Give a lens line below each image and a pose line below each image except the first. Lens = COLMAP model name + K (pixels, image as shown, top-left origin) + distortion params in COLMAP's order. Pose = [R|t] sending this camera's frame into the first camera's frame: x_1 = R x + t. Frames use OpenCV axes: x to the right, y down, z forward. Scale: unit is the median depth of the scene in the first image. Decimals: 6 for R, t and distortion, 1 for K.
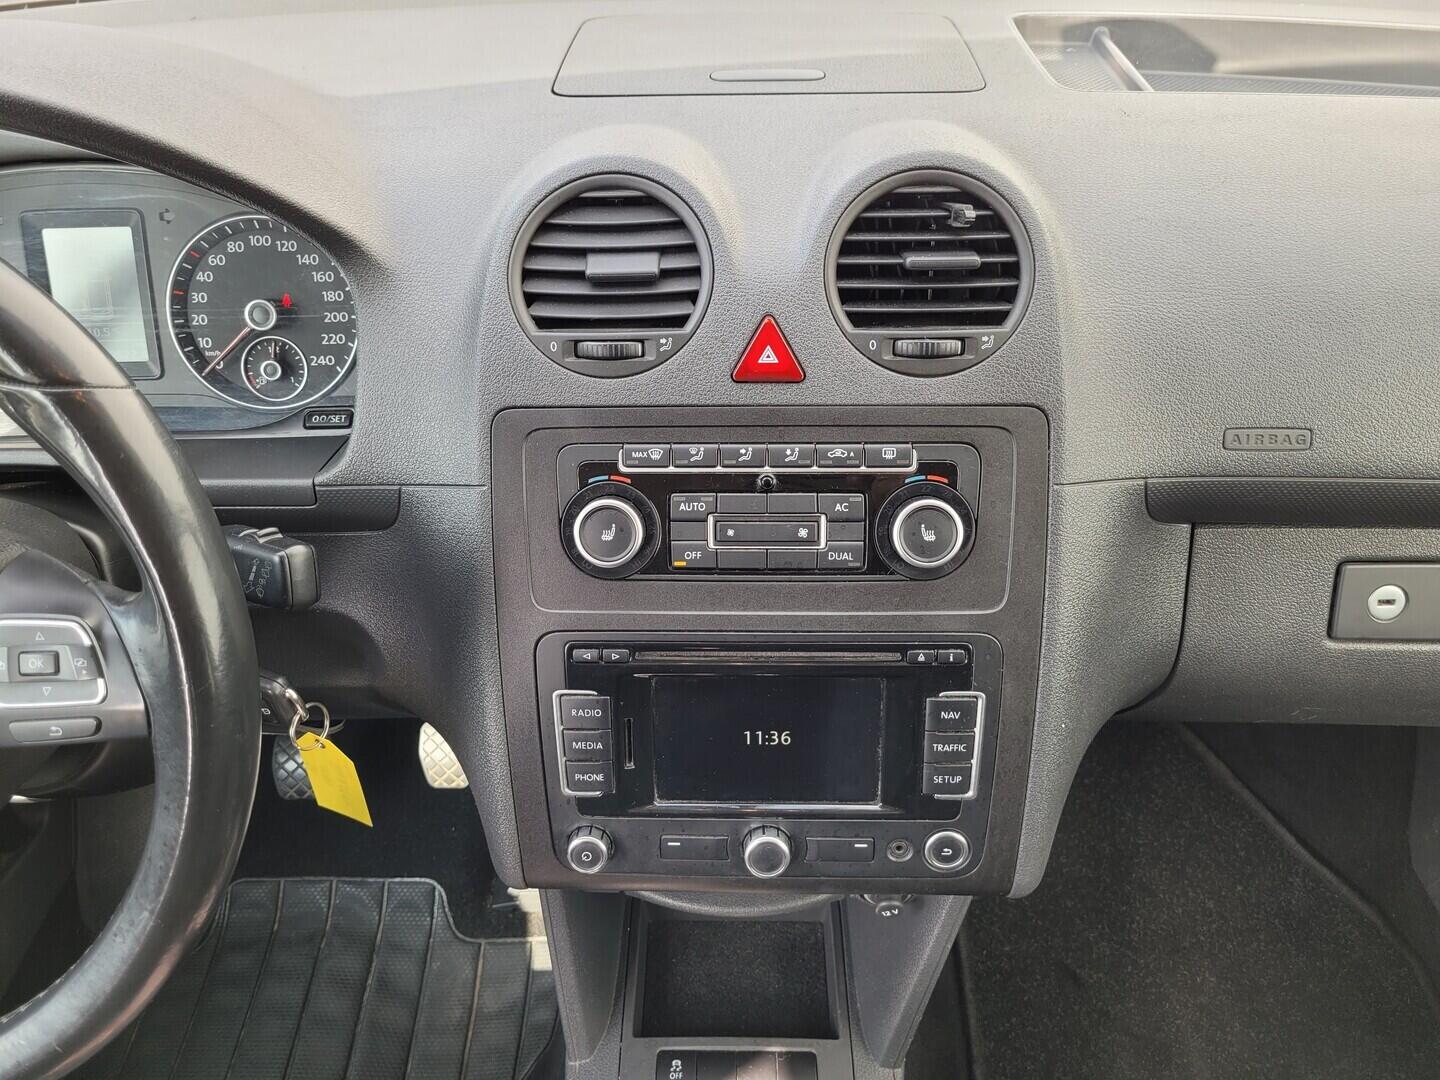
lens RADIAL K [[1108.3, 0, 712.5], [0, 1108.3, 523.0], [0, 0, 1]] dist [0.023629, -0.021413]
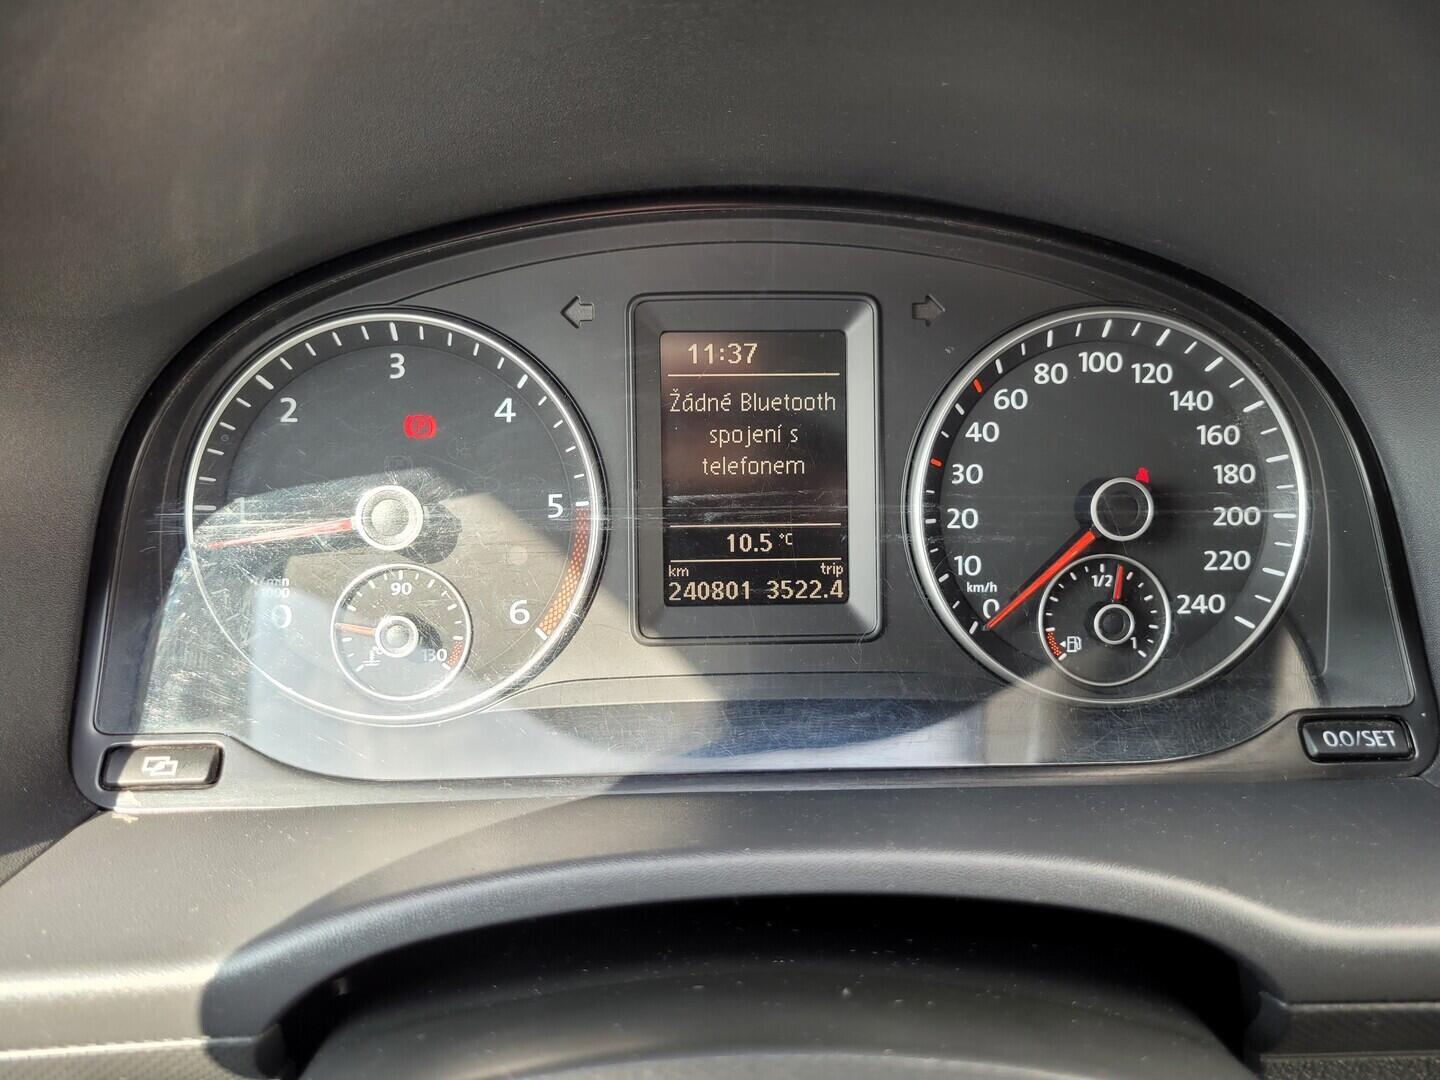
lens RADIAL K [[1108.3, 0, 720.7], [0, 1108.3, 537.8], [0, 0, 1]] dist [0.023629, -0.021413]
pose [[0.999210, 0.010804, 0.038253, -0.584323], [-0.003401, 0.982059, -0.188542, -0.083265], [-0.039603, 0.188263, 0.981320, 0.532576]]
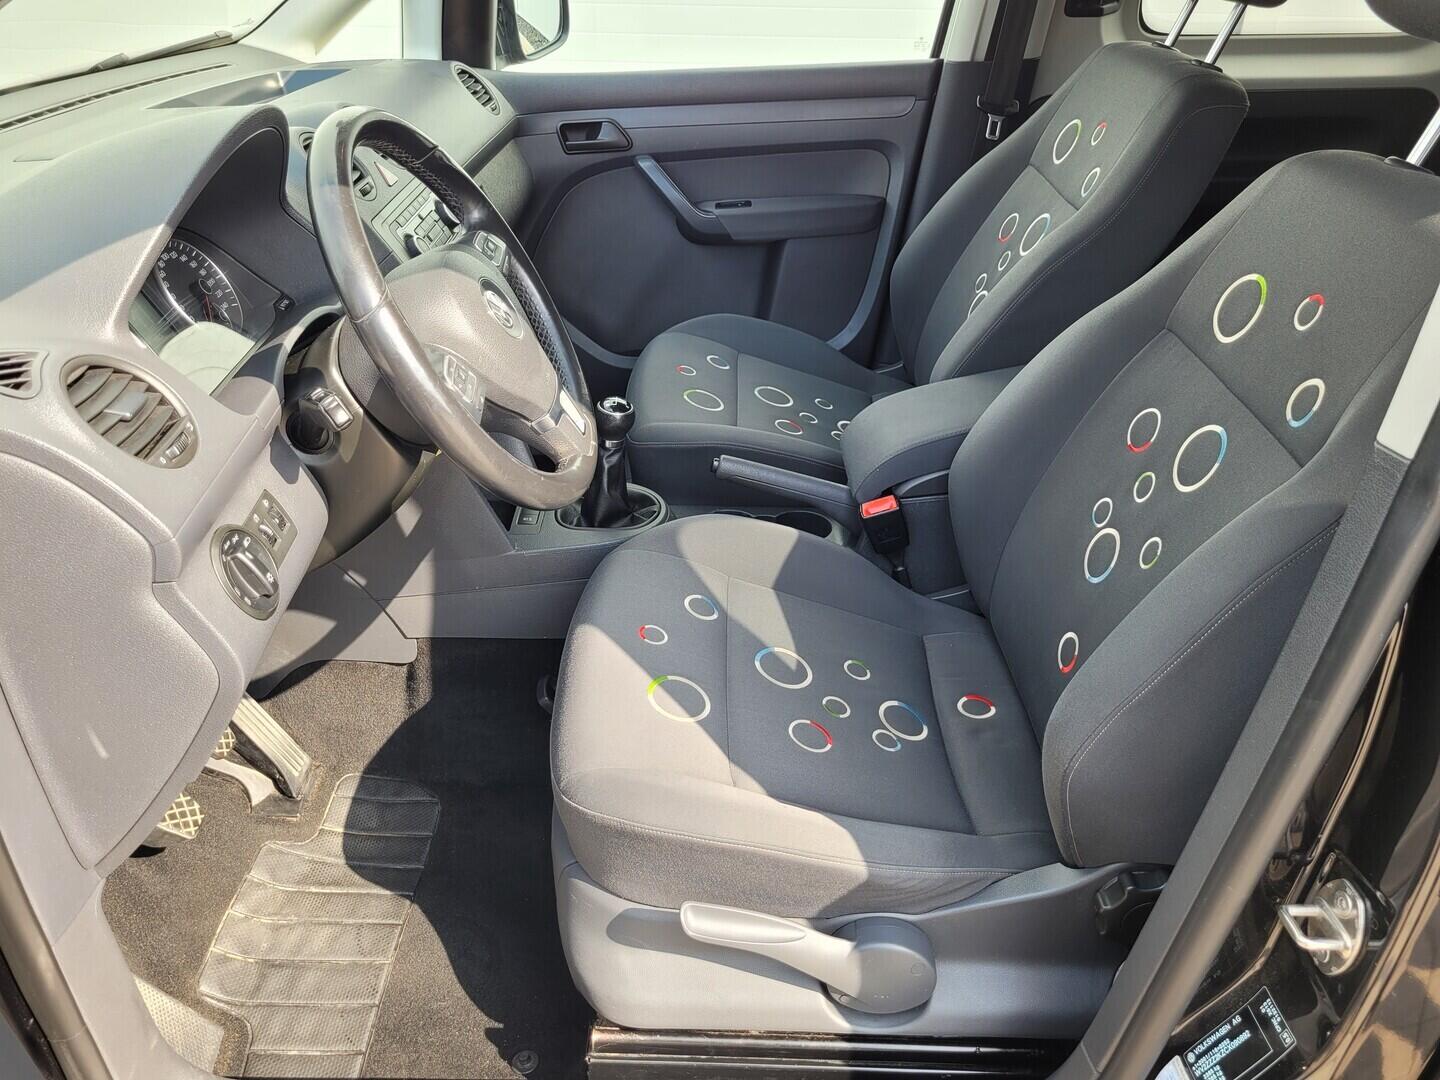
lens RADIAL K [[1108.3, 0, 718.8], [0, 1108.3, 525.8], [0, 0, 1]] dist [0.023629, -0.021413]
pose [[-0.015813, -0.493636, 0.869525, -2.069724], [0.654247, 0.652518, 0.382337, -0.082309], [-0.756116, 0.574930, 0.312642, 0.067394]]
